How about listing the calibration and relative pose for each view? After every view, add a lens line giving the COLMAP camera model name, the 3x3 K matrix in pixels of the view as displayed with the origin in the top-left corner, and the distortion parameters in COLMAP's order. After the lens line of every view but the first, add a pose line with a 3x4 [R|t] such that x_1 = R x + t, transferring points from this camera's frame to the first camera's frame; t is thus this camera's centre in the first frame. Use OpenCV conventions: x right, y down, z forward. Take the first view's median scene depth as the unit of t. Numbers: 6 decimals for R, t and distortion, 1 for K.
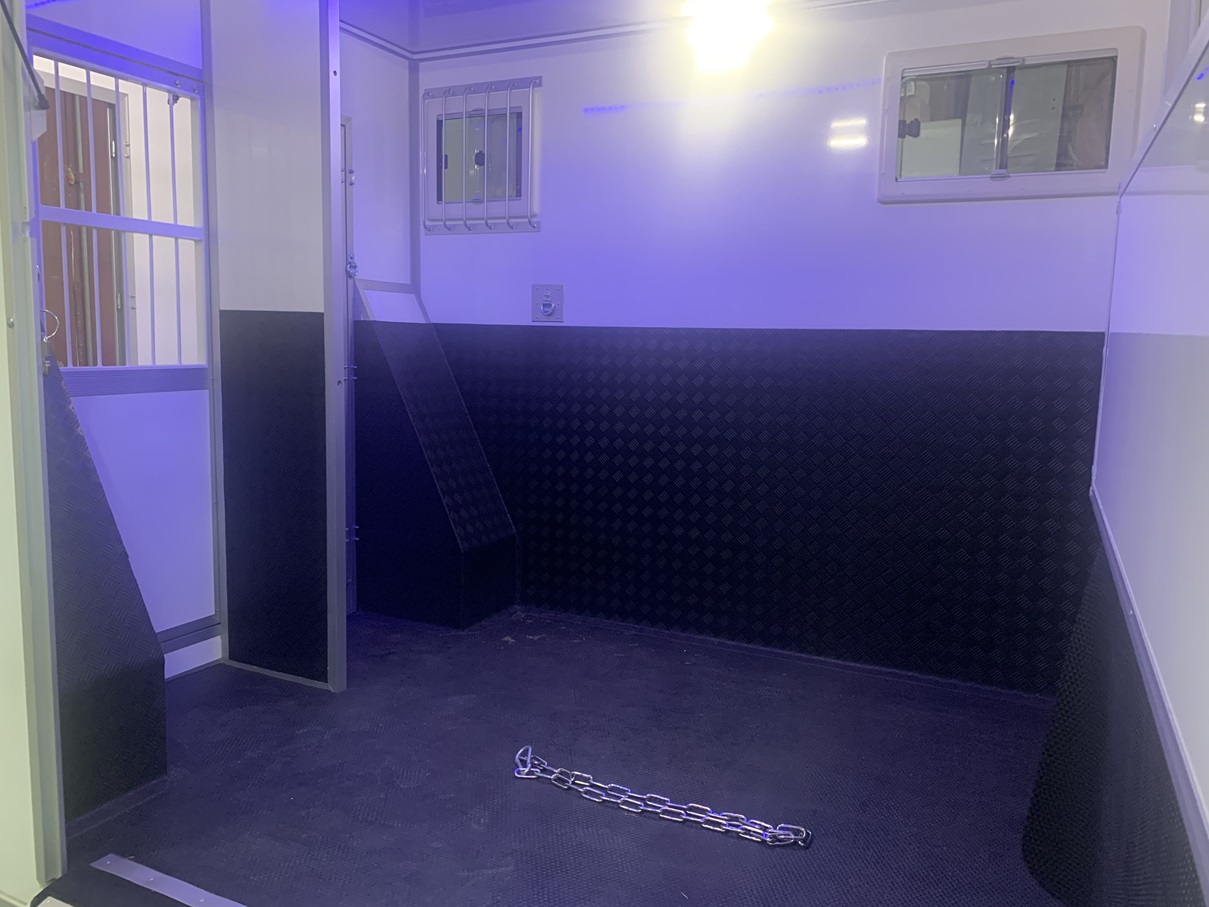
lens RADIAL K [[907.9, 0, 604.5], [0, 907.9, 453.5], [0, 0, 1]] dist [-0.003669, 0.007803]
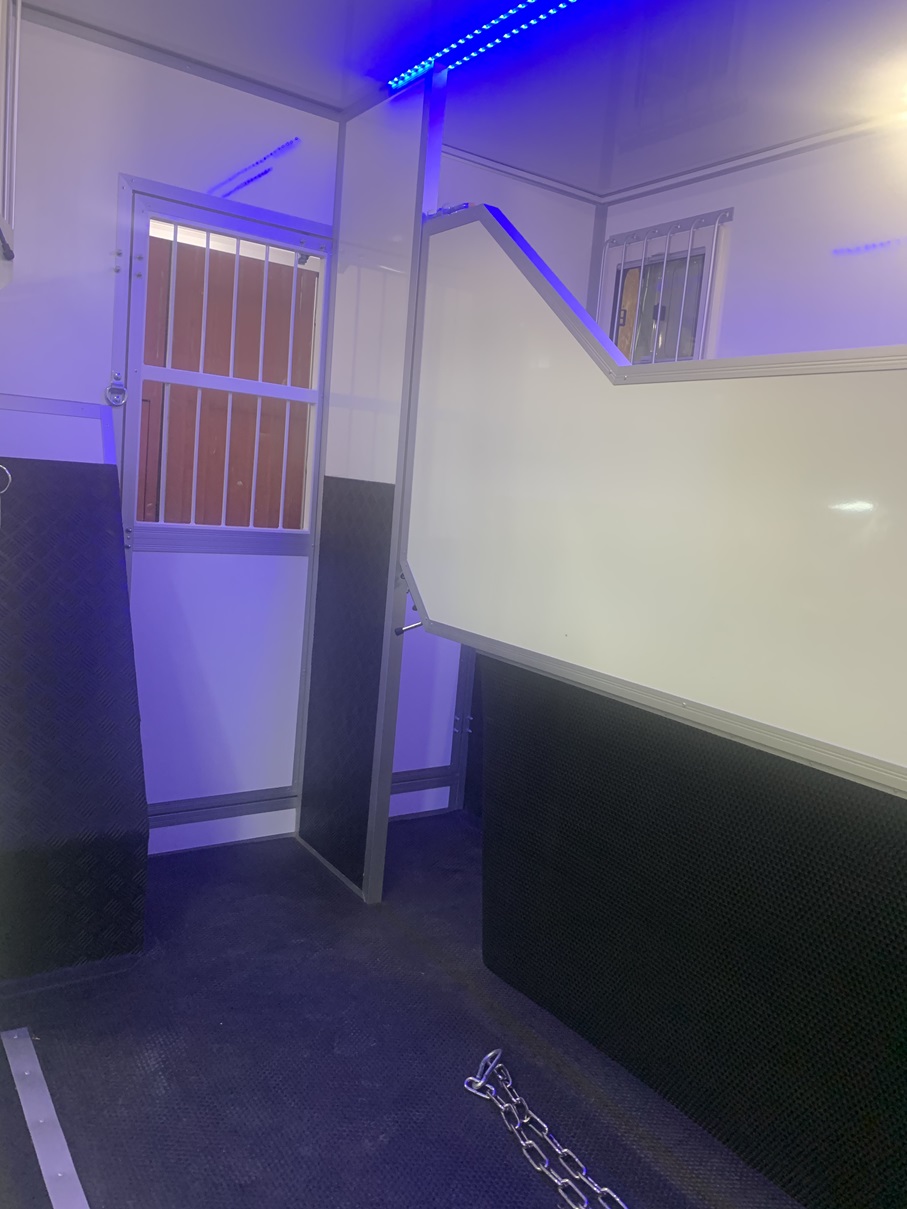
lens RADIAL K [[915.9, 0, 453.5], [0, 915.9, 604.5], [0, 0, 1]] dist [0.004739, -0.001569]
pose [[0.867408, 0.120530, -0.482779, 0.151095], [-0.131844, 0.991214, 0.010580, -0.042841], [0.479813, 0.054475, 0.875678, 0.187931]]
